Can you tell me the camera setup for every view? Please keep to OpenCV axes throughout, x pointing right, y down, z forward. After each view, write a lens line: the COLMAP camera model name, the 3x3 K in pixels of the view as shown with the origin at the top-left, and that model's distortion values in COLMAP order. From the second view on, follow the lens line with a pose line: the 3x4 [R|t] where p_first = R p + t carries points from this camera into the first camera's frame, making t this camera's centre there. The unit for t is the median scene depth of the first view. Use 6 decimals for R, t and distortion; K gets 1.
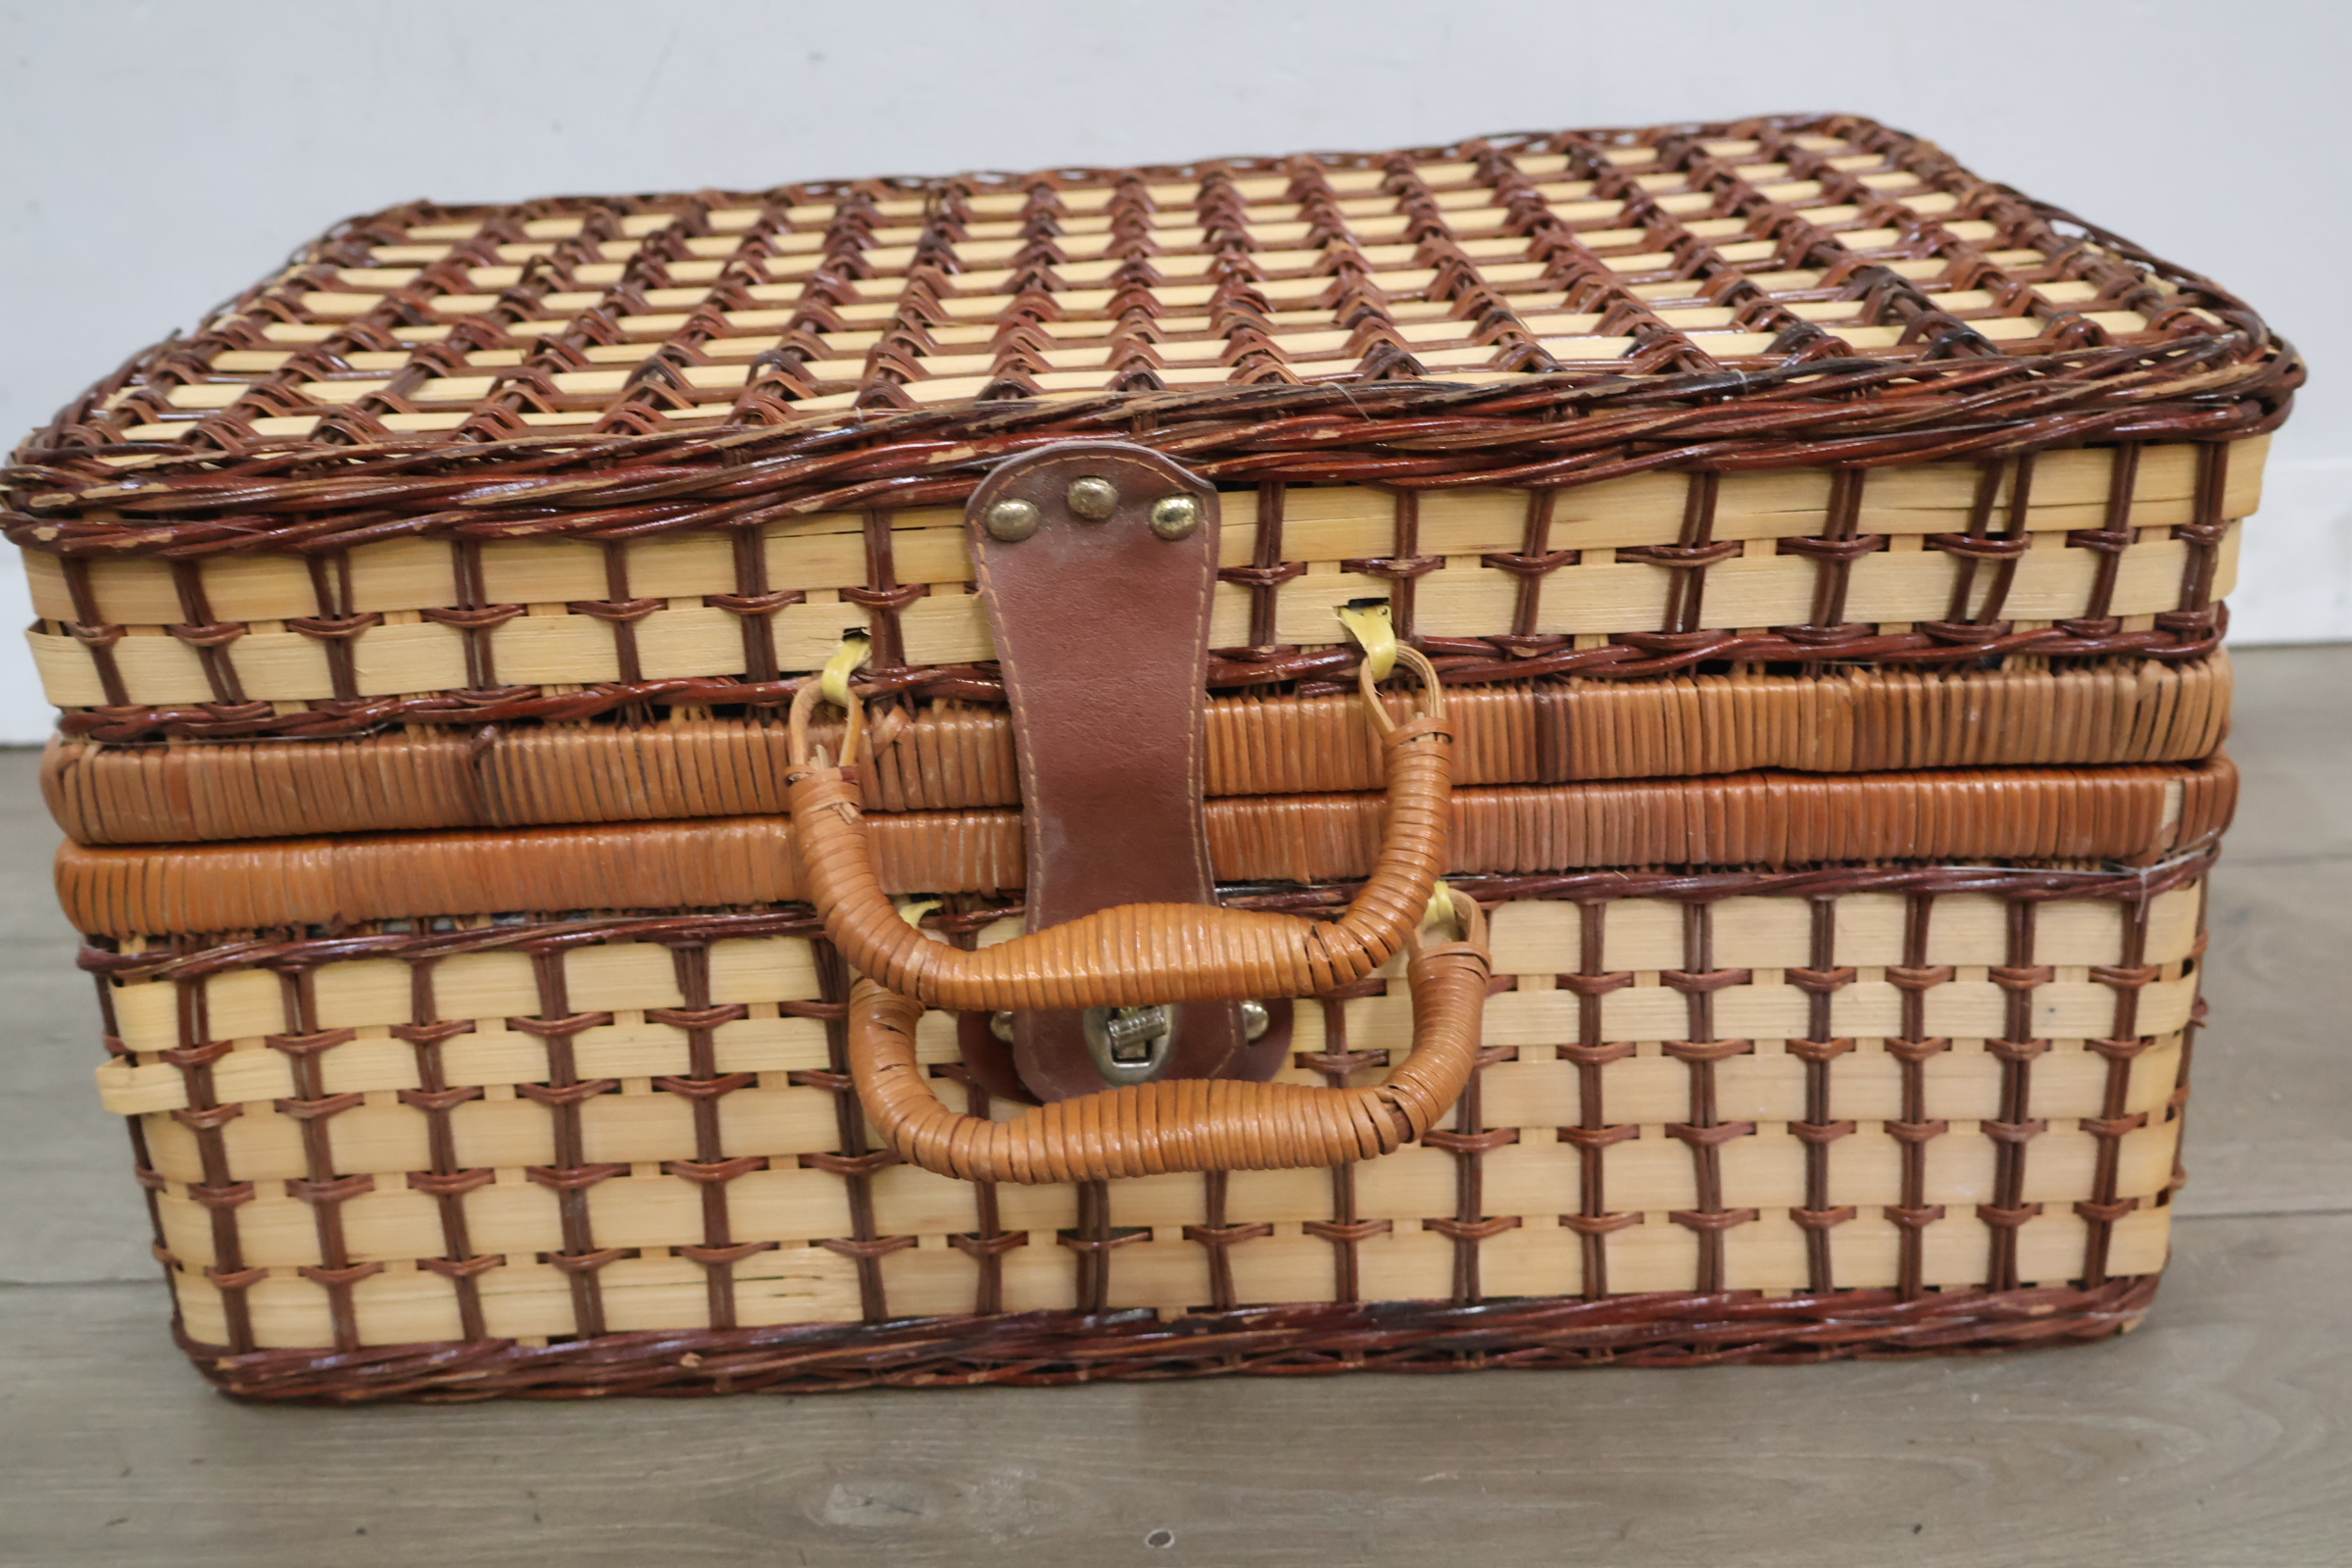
lens RADIAL K [[2323.1, 0, 1121.2], [0, 2323.1, 786.0], [0, 0, 1]] dist [-0.008466, -0.011169]
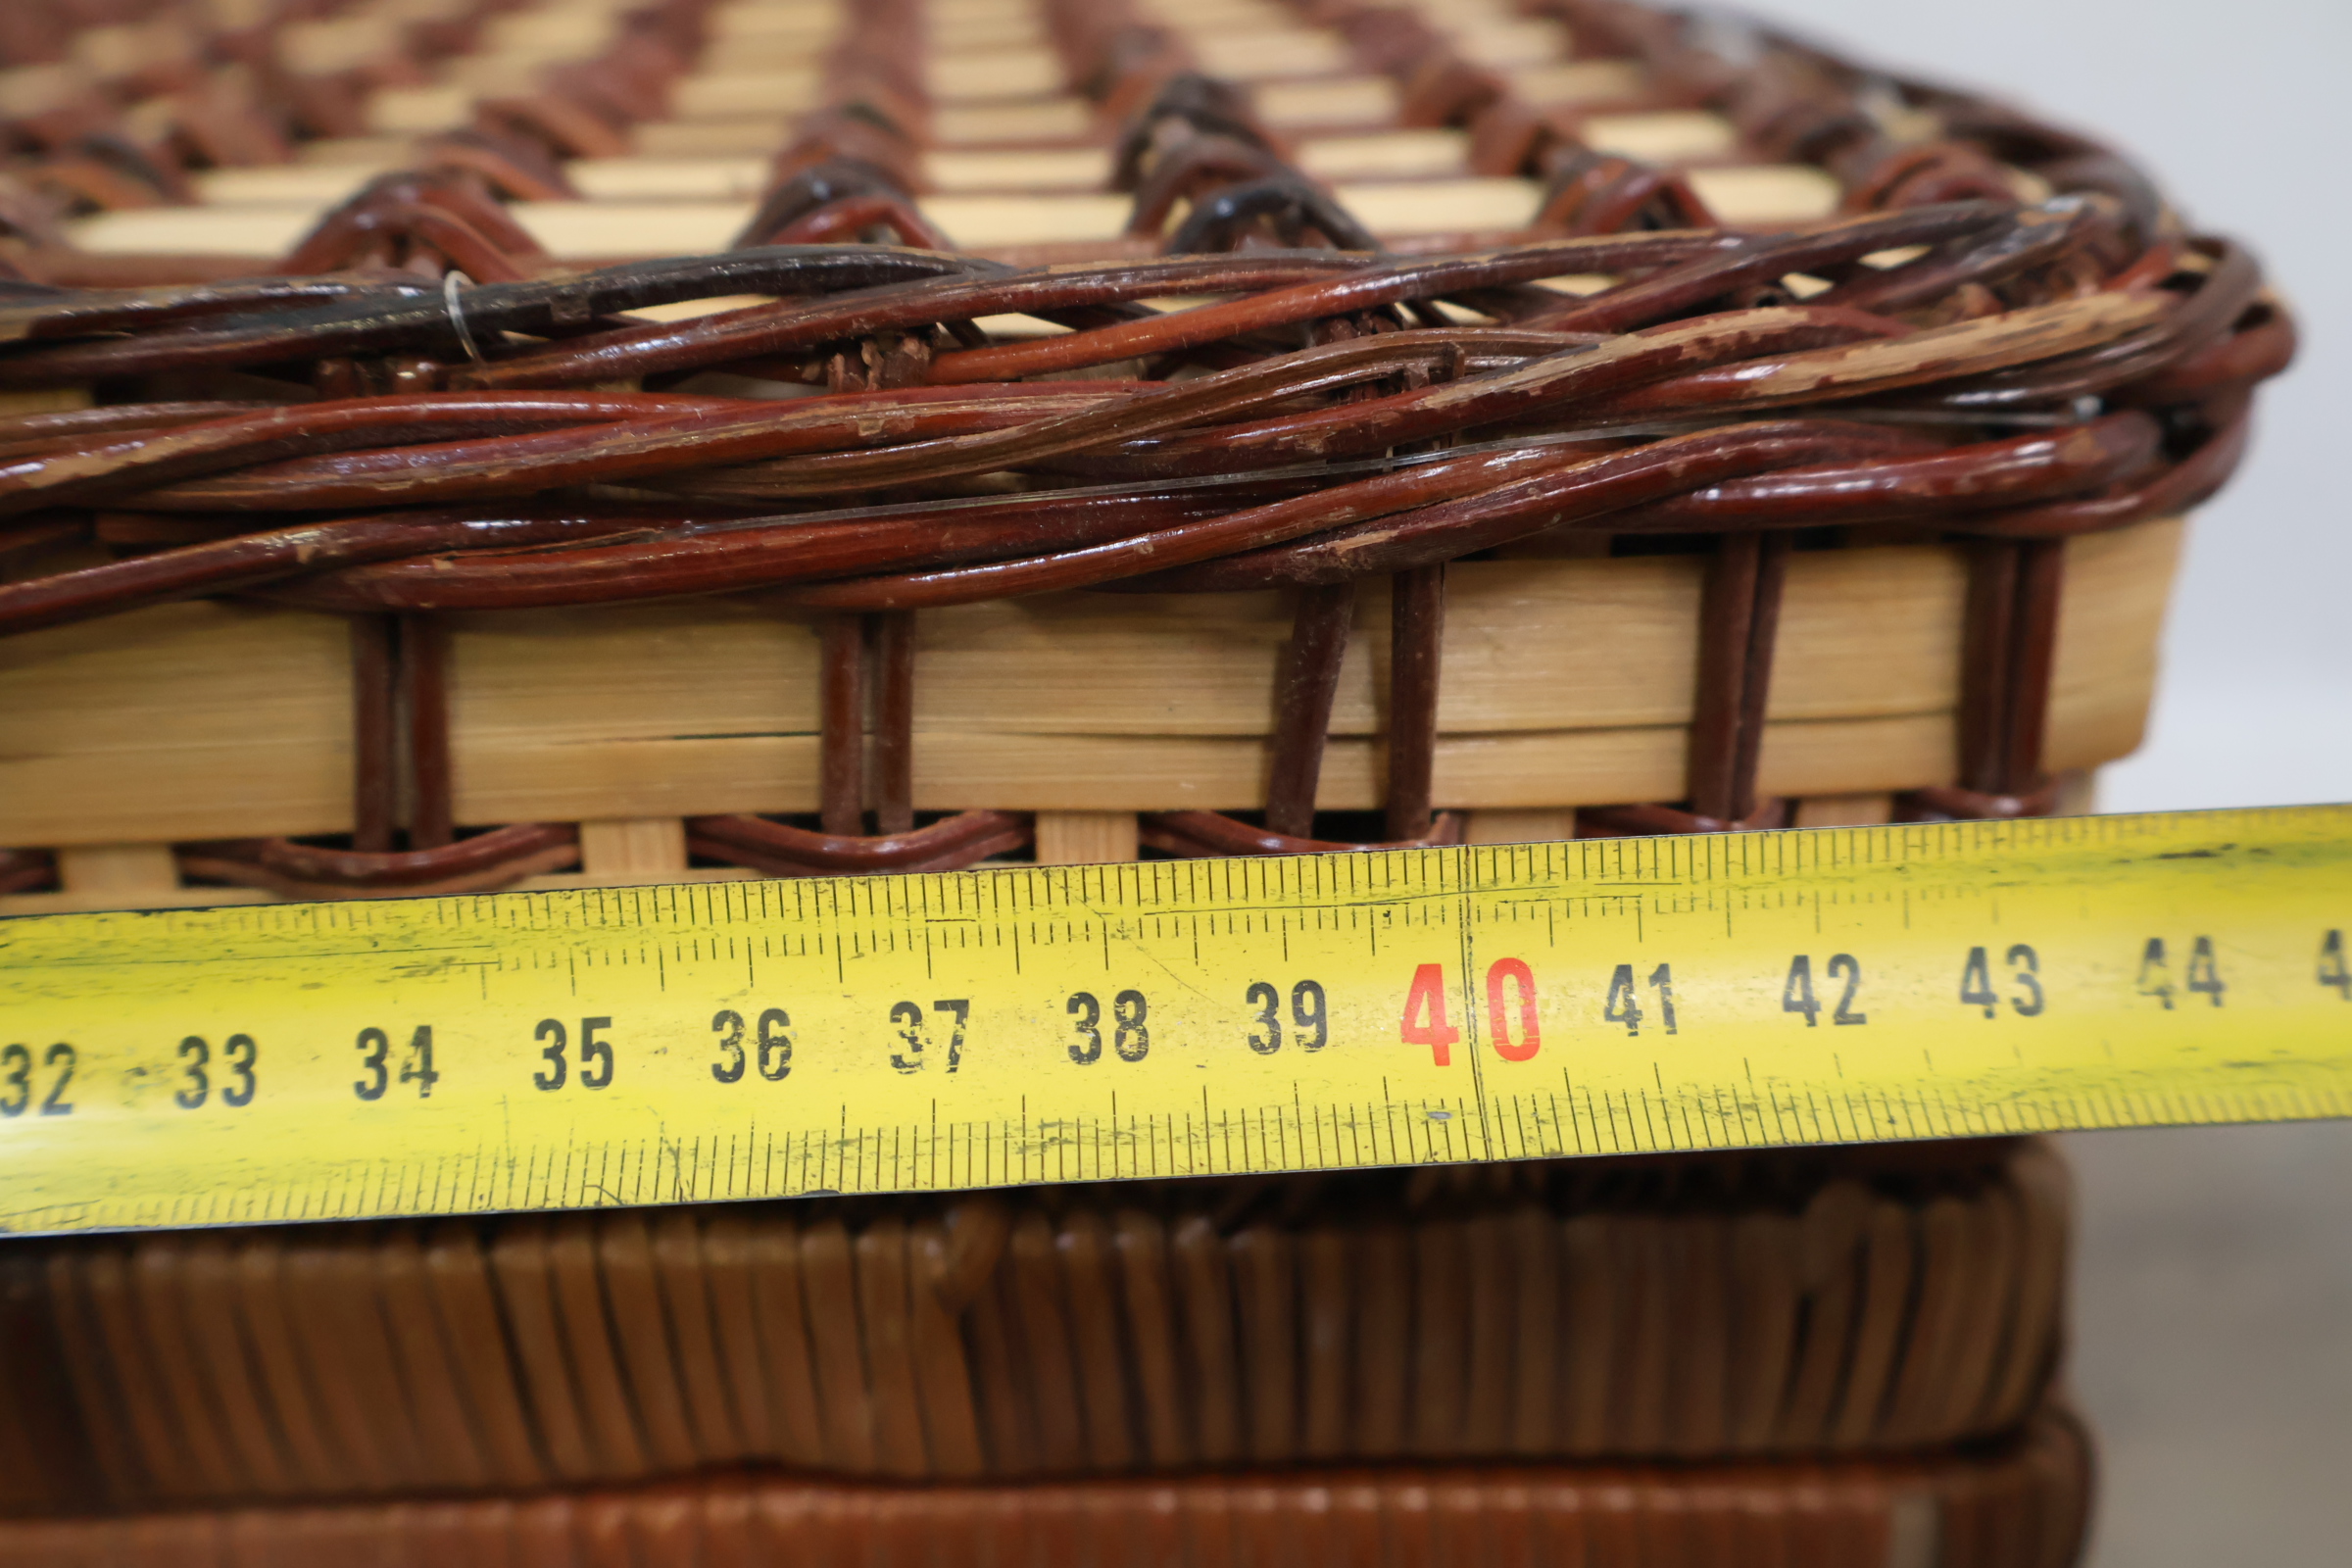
lens RADIAL K [[2483.0, 0, 1004.3], [0, 2483.0, 785.2], [0, 0, 1]] dist [-0.000203, 0.003836]
pose [[0.999497, 0.011708, 0.029488, 0.322011], [-0.010876, 0.999543, -0.028213, -0.103301], [-0.029805, 0.027878, 0.999167, 0.662567]]
